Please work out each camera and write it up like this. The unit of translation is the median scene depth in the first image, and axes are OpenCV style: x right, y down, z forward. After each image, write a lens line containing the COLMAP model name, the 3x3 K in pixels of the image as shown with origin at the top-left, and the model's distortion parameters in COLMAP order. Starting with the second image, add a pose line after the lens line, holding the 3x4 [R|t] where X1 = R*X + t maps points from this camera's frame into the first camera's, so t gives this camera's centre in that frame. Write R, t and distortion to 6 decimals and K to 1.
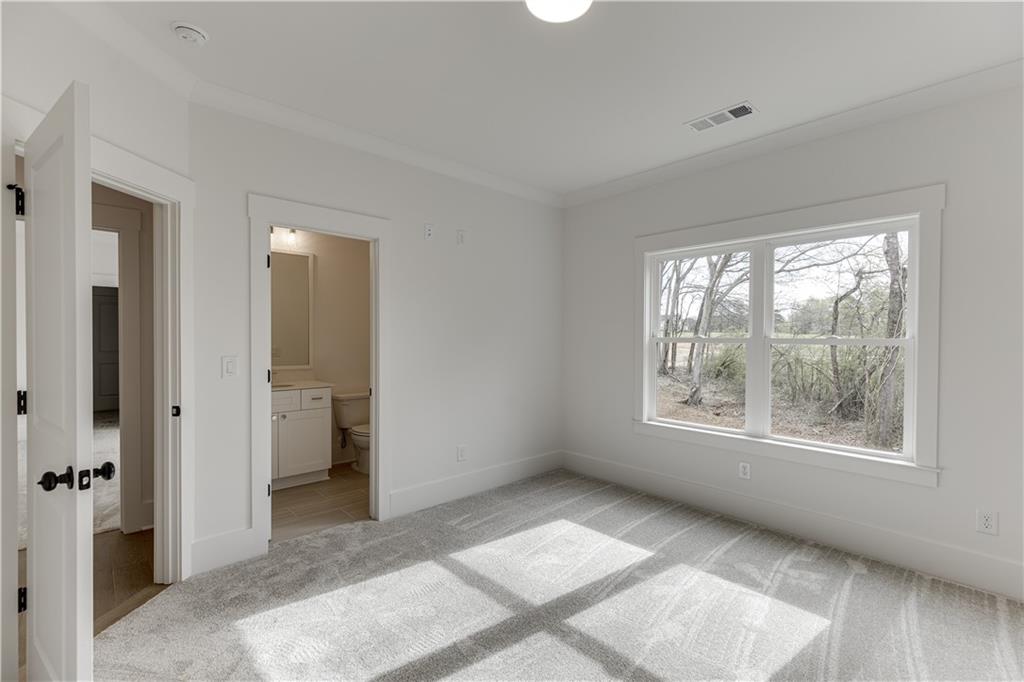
lens RADIAL K [[465.5, 0, 512.8], [0, 465.5, 337.8], [0, 0, 1]] dist [0.012585, -0.000364]
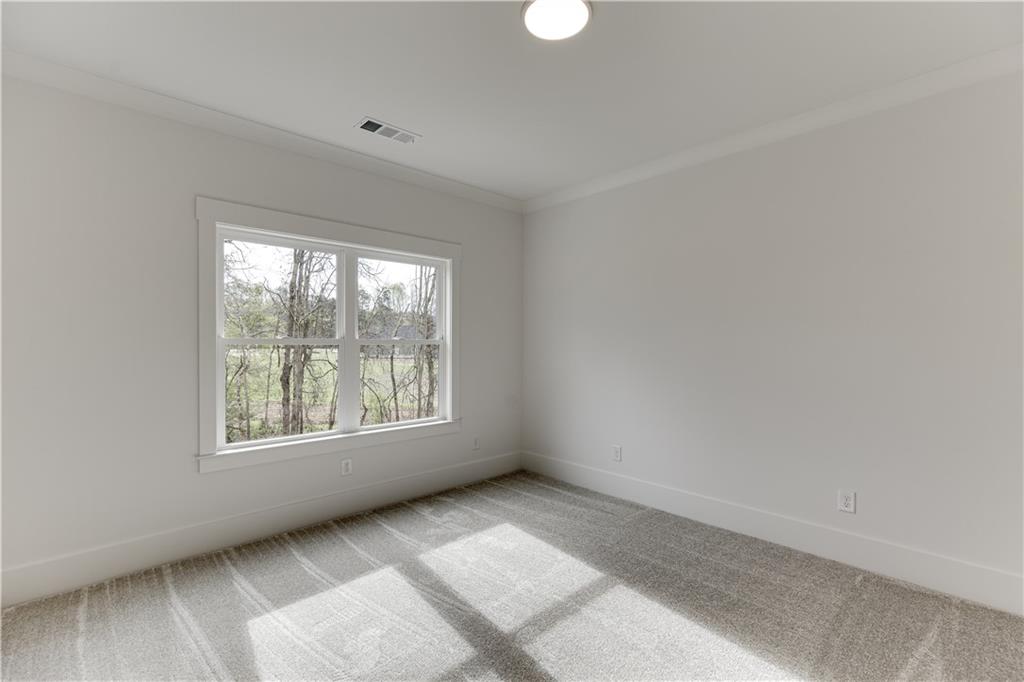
lens RADIAL K [[465.5, 0, 519.6], [0, 465.5, 338.7], [0, 0, 1]] dist [0.012585, -0.000364]
pose [[-0.004776, -0.002893, 0.999984, -0.606988], [0.010759, 0.999938, 0.002944, 0.001117], [-0.999931, 0.010773, -0.004745, 0.698604]]
